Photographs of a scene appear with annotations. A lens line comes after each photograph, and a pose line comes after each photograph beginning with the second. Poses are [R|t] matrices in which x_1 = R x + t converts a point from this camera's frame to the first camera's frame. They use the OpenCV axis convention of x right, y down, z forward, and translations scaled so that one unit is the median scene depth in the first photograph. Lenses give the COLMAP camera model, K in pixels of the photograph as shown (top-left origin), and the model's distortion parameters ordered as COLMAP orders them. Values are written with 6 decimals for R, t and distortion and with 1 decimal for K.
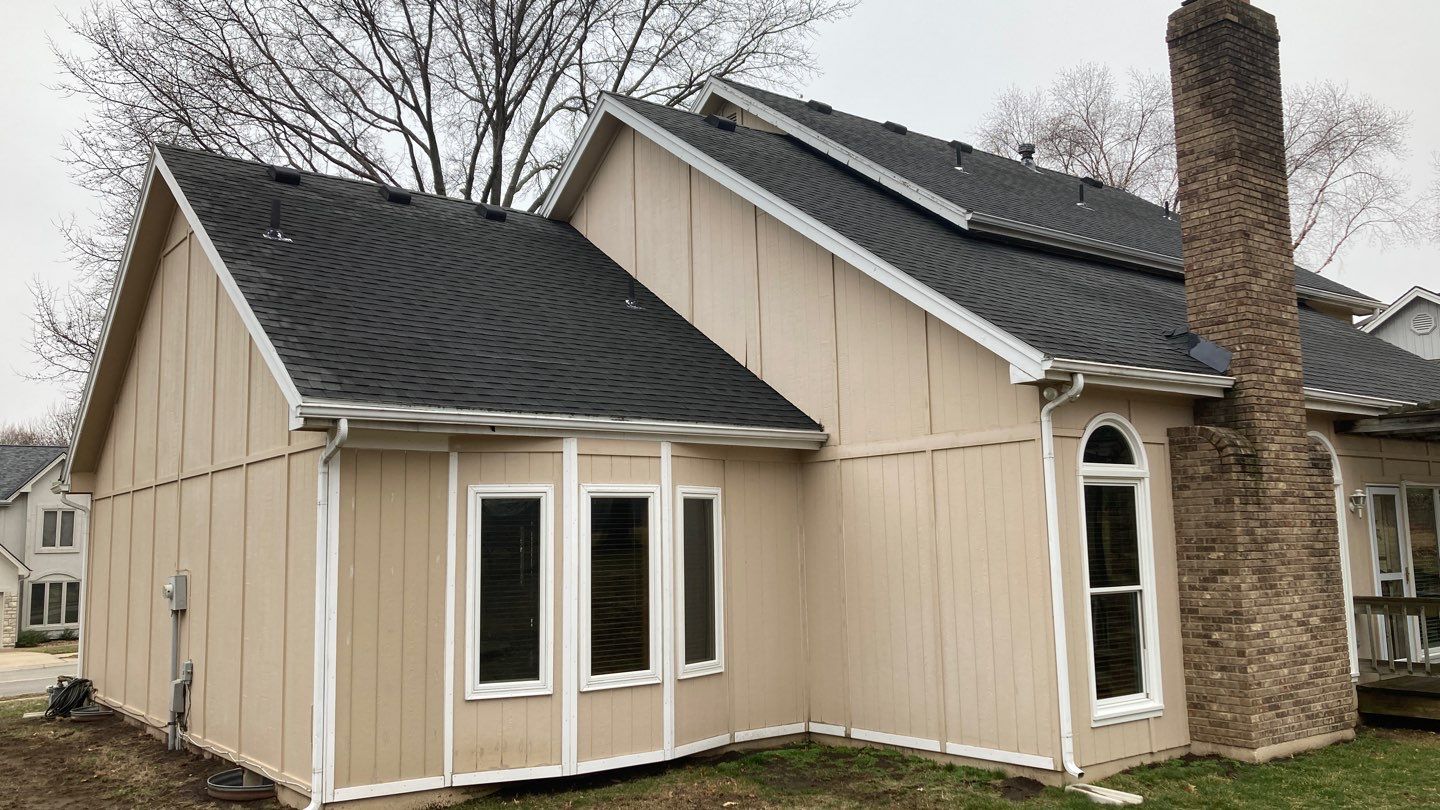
lens RADIAL K [[1174.1, 0, 737.9], [0, 1174.1, 397.0], [0, 0, 1]] dist [0.054023, -0.051520]
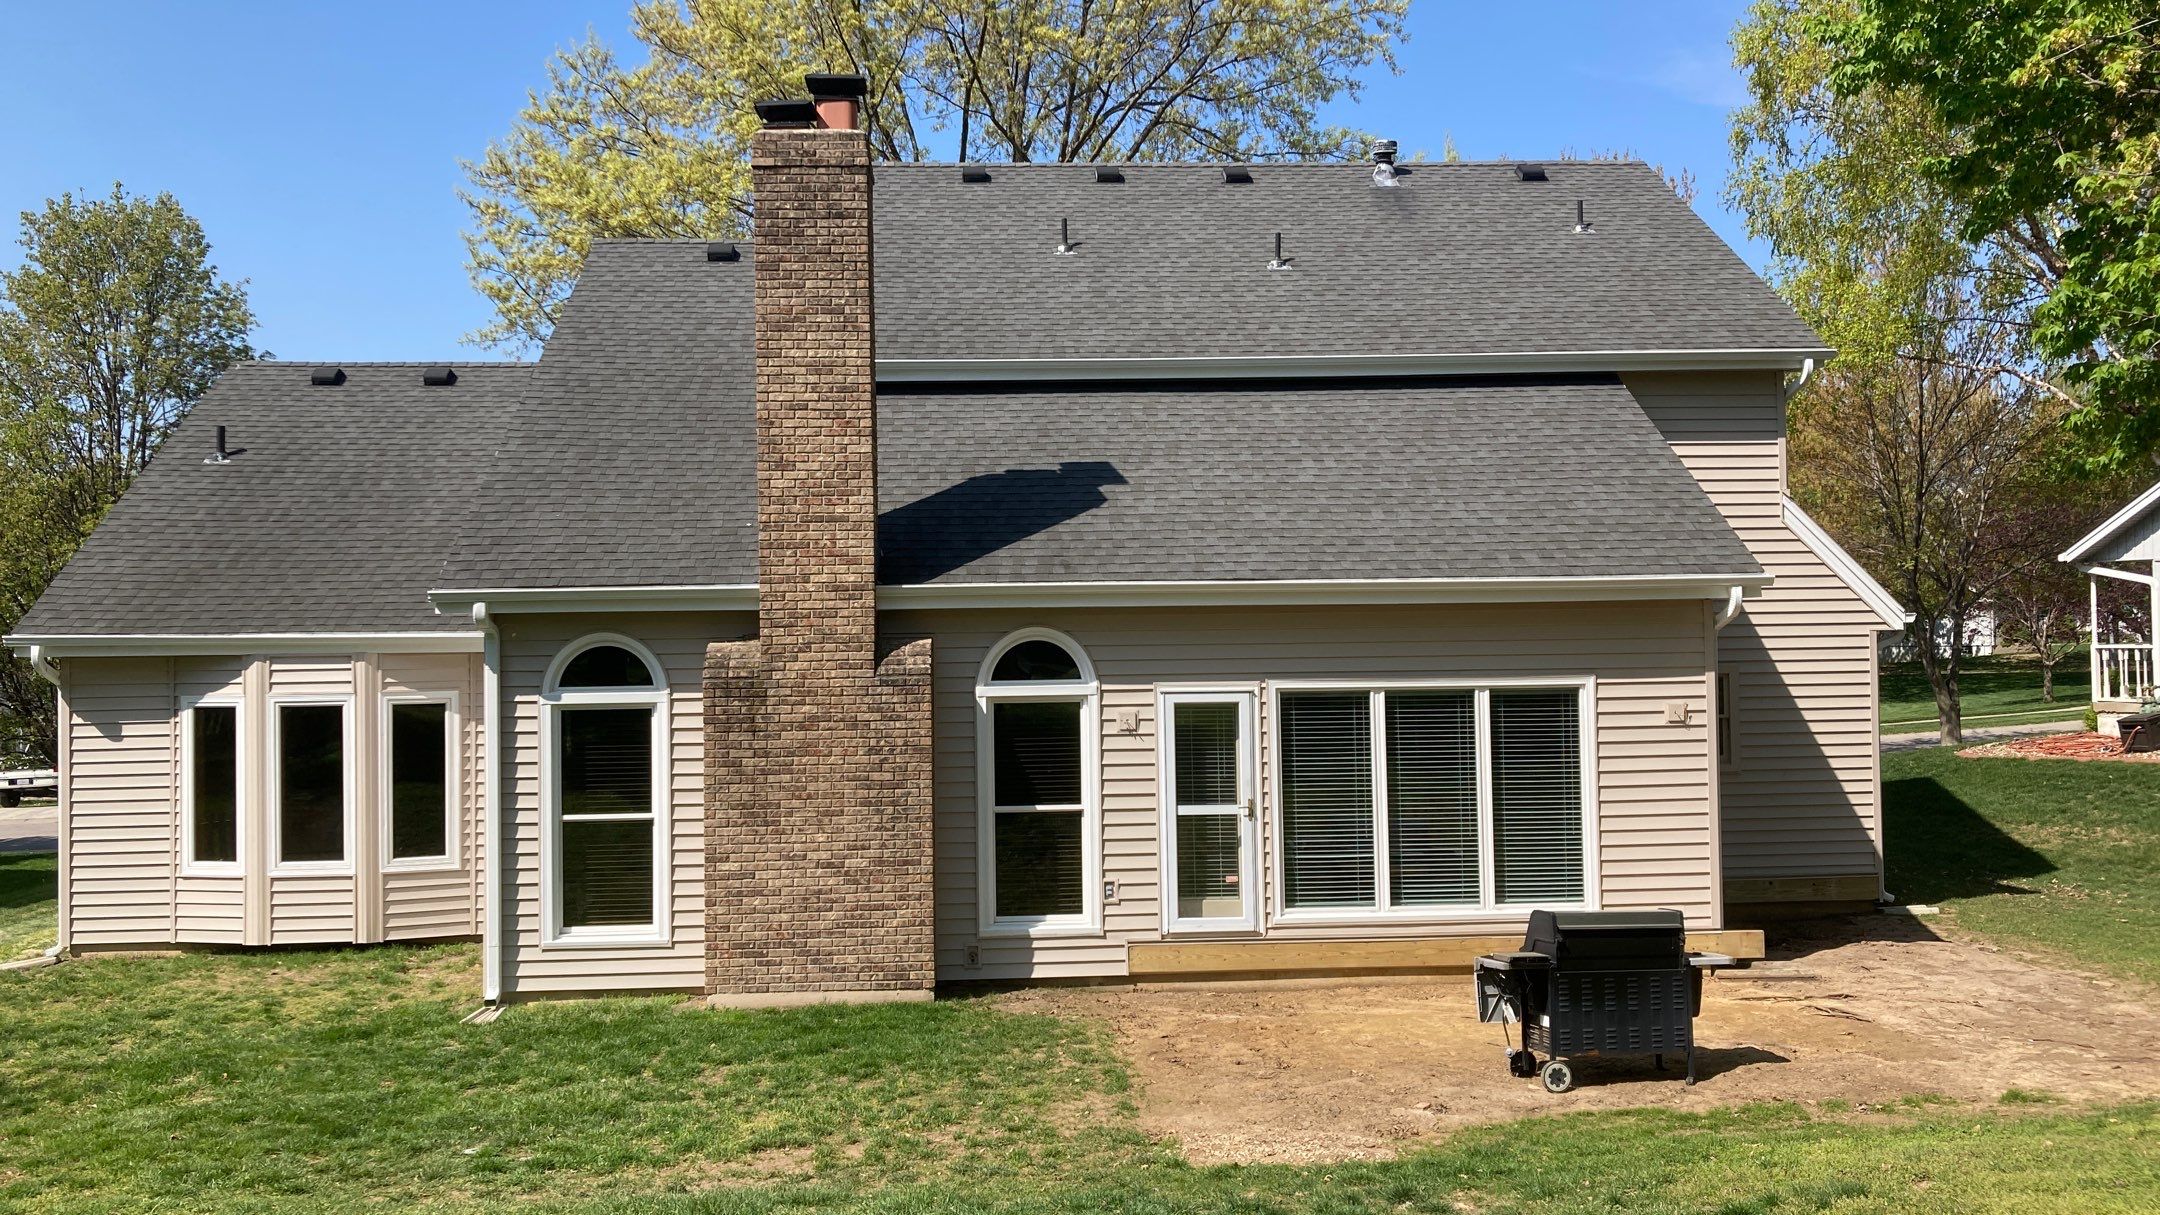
lens RADIAL K [[1761.1, 0, 1083.1], [0, 1761.1, 608.5], [0, 0, 1]] dist [0.054023, -0.051520]
pose [[0.818254, -0.000538, -0.574856, 1.395855], [0.065858, 0.993503, 0.092814, -0.108579], [0.571072, -0.113804, 0.812973, 0.066323]]
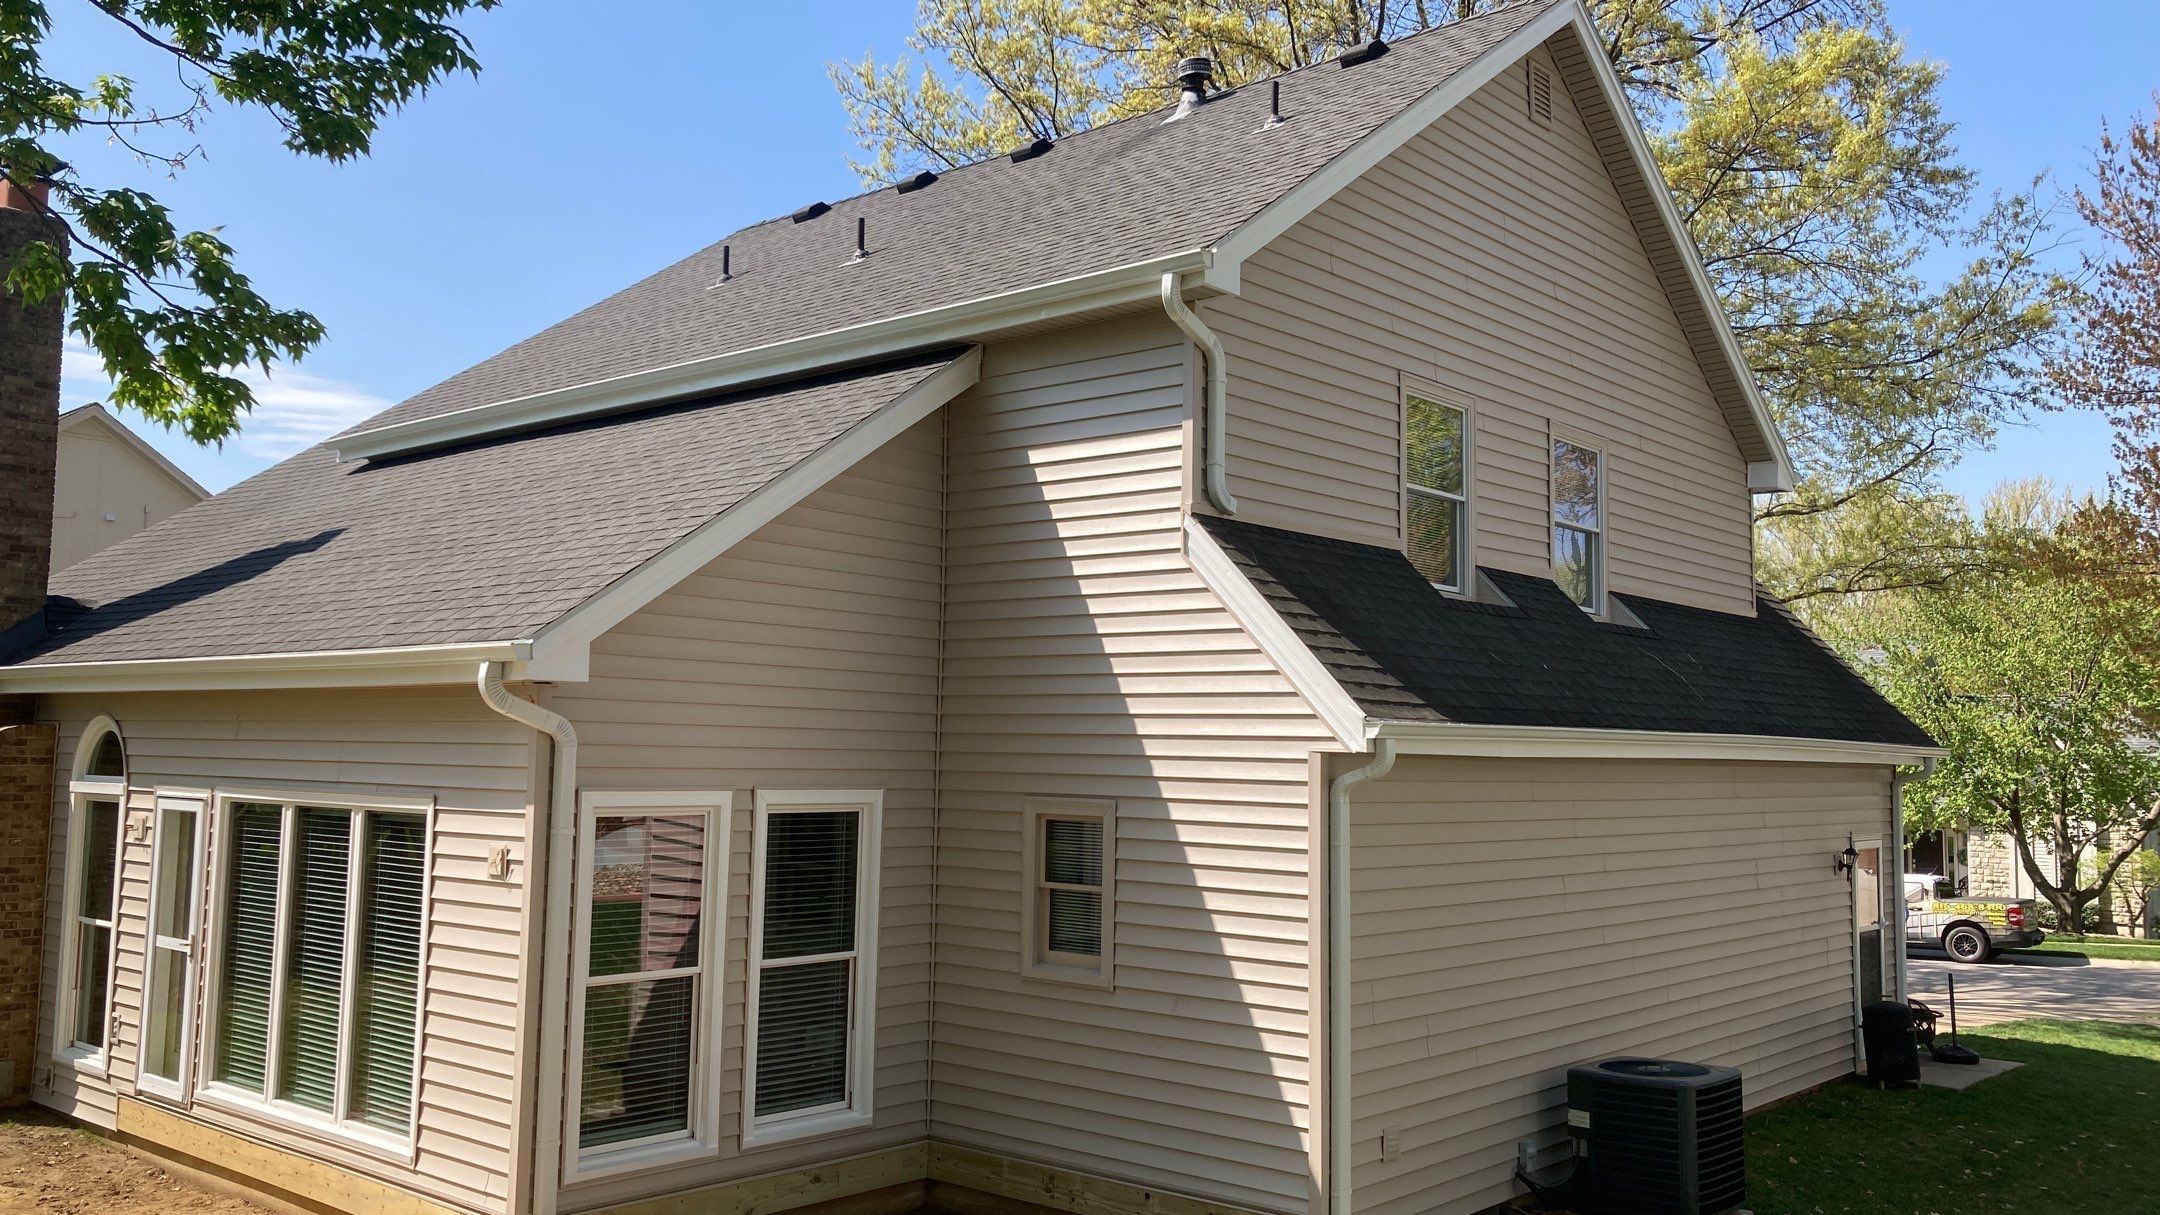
lens RADIAL K [[1761.1, 0, 1072.8], [0, 1761.1, 601.0], [0, 0, 1]] dist [0.054023, -0.051520]
pose [[0.175212, -0.063601, -0.982474, 1.916622], [0.093749, 0.994455, -0.047658, 0.075422], [0.980057, -0.083755, 0.180203, 1.616321]]
